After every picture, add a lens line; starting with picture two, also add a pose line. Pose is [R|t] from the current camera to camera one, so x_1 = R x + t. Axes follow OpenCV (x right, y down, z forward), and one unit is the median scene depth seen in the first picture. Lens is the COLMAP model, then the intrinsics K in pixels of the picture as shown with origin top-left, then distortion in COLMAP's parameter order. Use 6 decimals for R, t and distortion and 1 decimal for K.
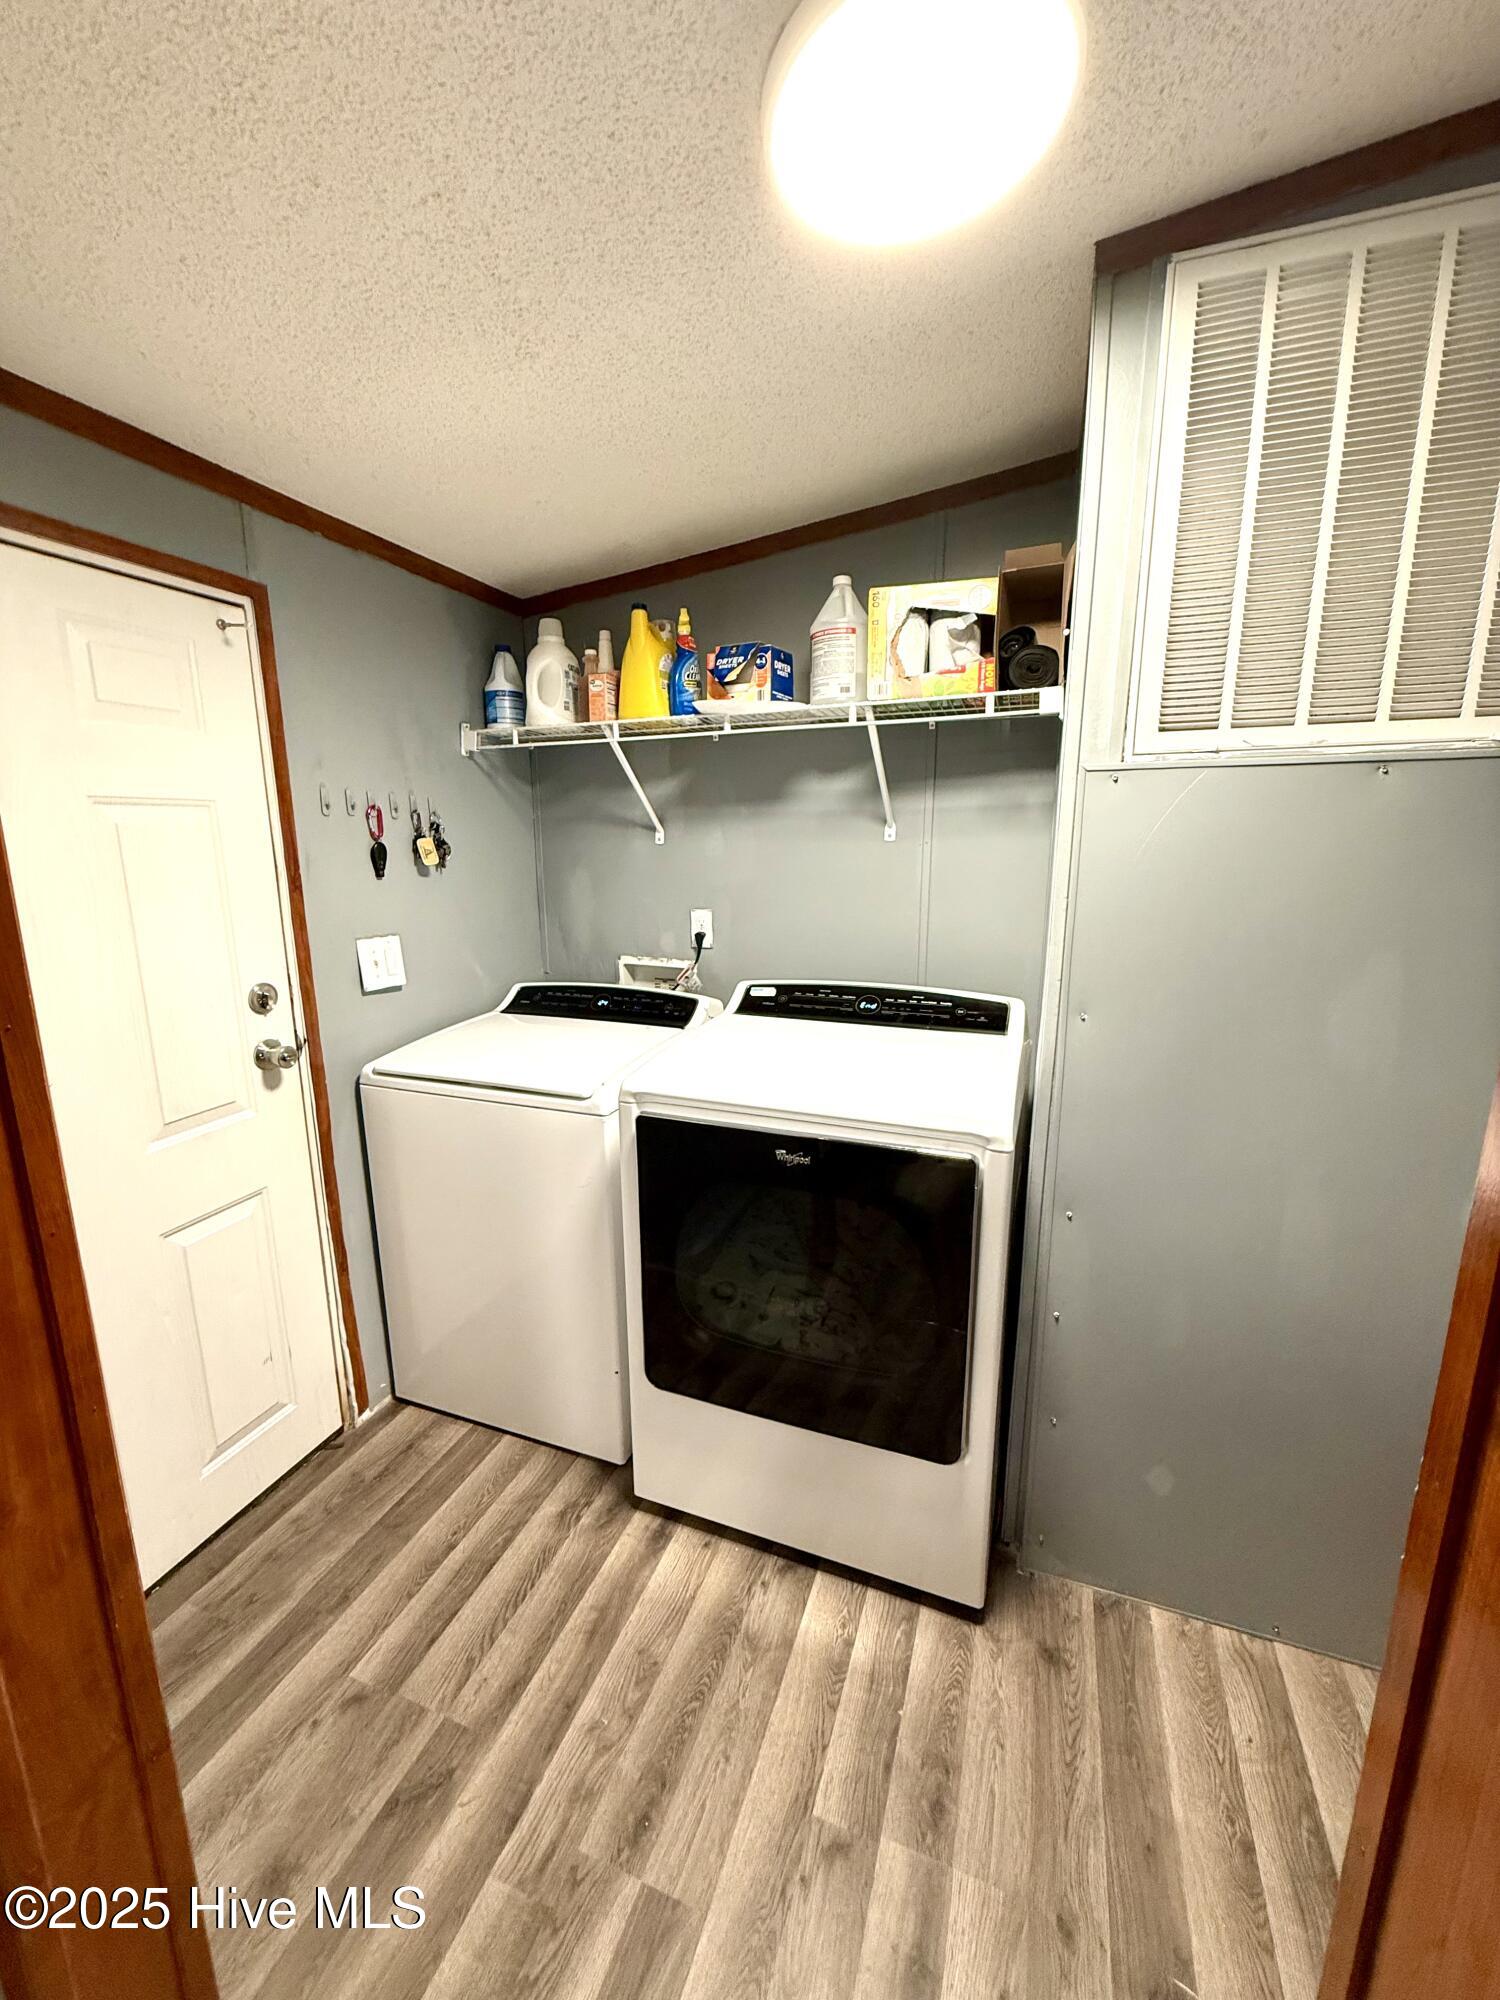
lens RADIAL K [[802.2, 0, 750.0], [0, 802.2, 1000.0], [0, 0, 1]] dist [0.003047, 0.000031]
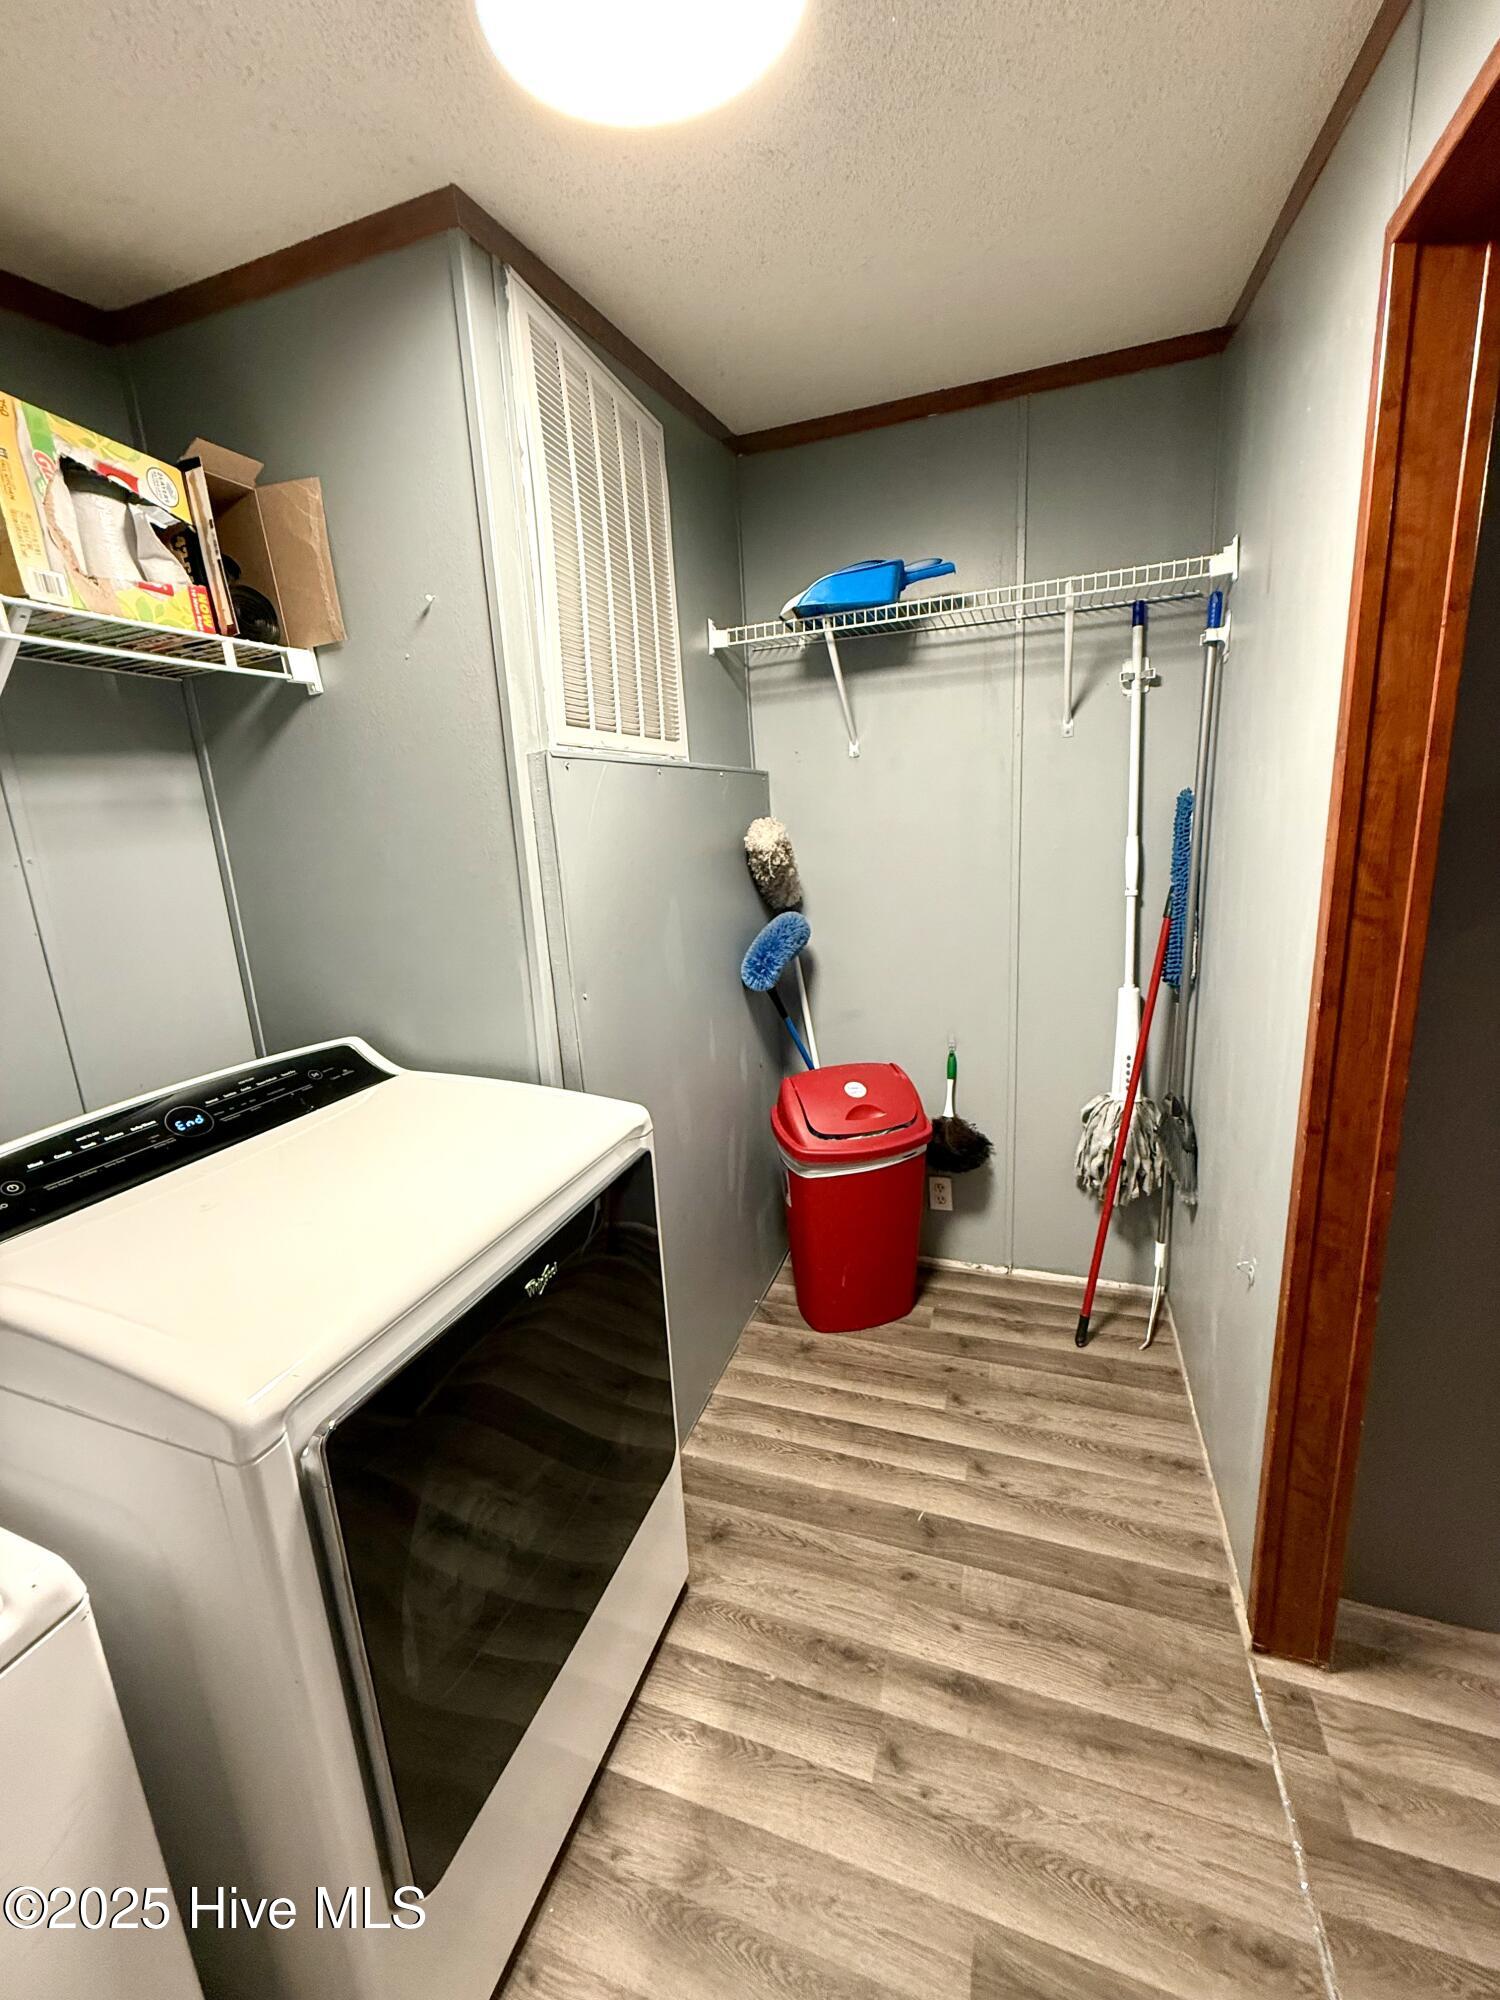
lens RADIAL K [[802.2, 0, 750.0], [0, 802.2, 1000.0], [0, 0, 1]] dist [0.003047, 0.000031]
pose [[-0.020822, -0.219734, 0.975338, -0.603623], [0.253942, 0.942394, 0.217733, -0.146190], [-0.966995, 0.252213, 0.036177, 0.761864]]
